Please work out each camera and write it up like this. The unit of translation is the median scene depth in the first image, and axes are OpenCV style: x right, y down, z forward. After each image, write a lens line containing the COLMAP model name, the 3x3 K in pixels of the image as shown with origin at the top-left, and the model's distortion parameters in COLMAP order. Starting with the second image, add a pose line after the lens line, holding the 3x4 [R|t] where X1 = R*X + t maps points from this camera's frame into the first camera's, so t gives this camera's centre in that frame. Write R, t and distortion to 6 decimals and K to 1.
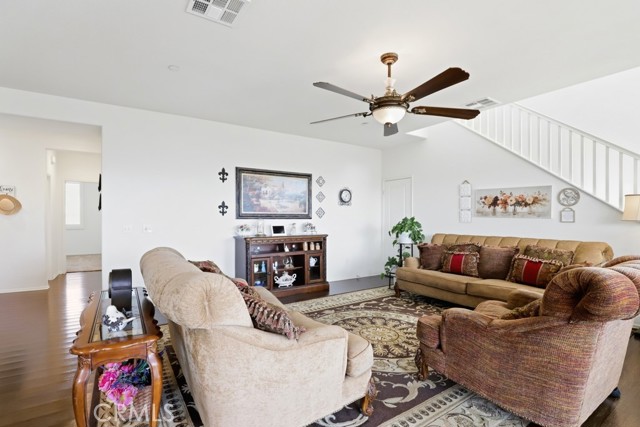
lens RADIAL K [[299.7, 0, 313.6], [0, 299.7, 218.2], [0, 0, 1]] dist [-0.020264, 0.001177]
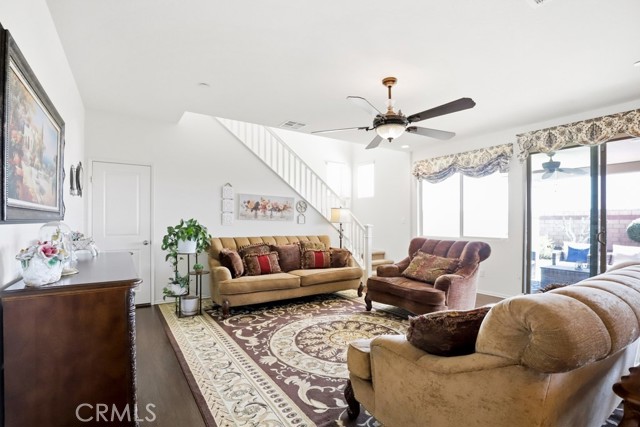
lens RADIAL K [[299.7, 0, 313.6], [0, 299.7, 218.2], [0, 0, 1]] dist [-0.020264, 0.001177]
pose [[0.007745, 0.008101, 0.999937, -0.561234], [-0.003351, 0.999962, -0.008075, -0.001575], [-0.999964, -0.003289, 0.007771, 0.805945]]
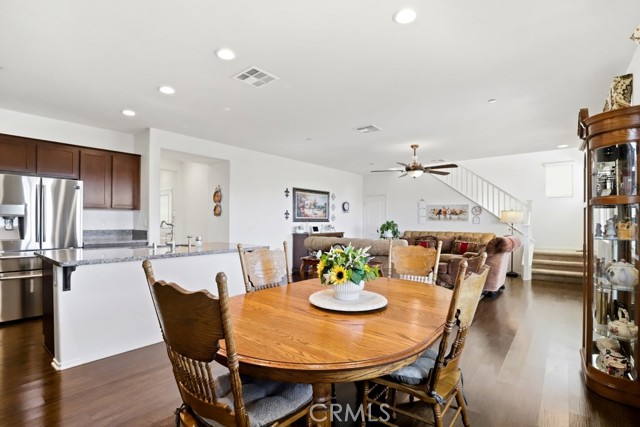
lens RADIAL K [[299.7, 0, 313.6], [0, 299.7, 218.2], [0, 0, 1]] dist [-0.020264, 0.001177]
pose [[0.957739, 0.002624, 0.287627, -0.653646], [-0.000173, 0.999963, -0.008547, -0.004081], [-0.287639, 0.008136, 0.957704, -0.514826]]
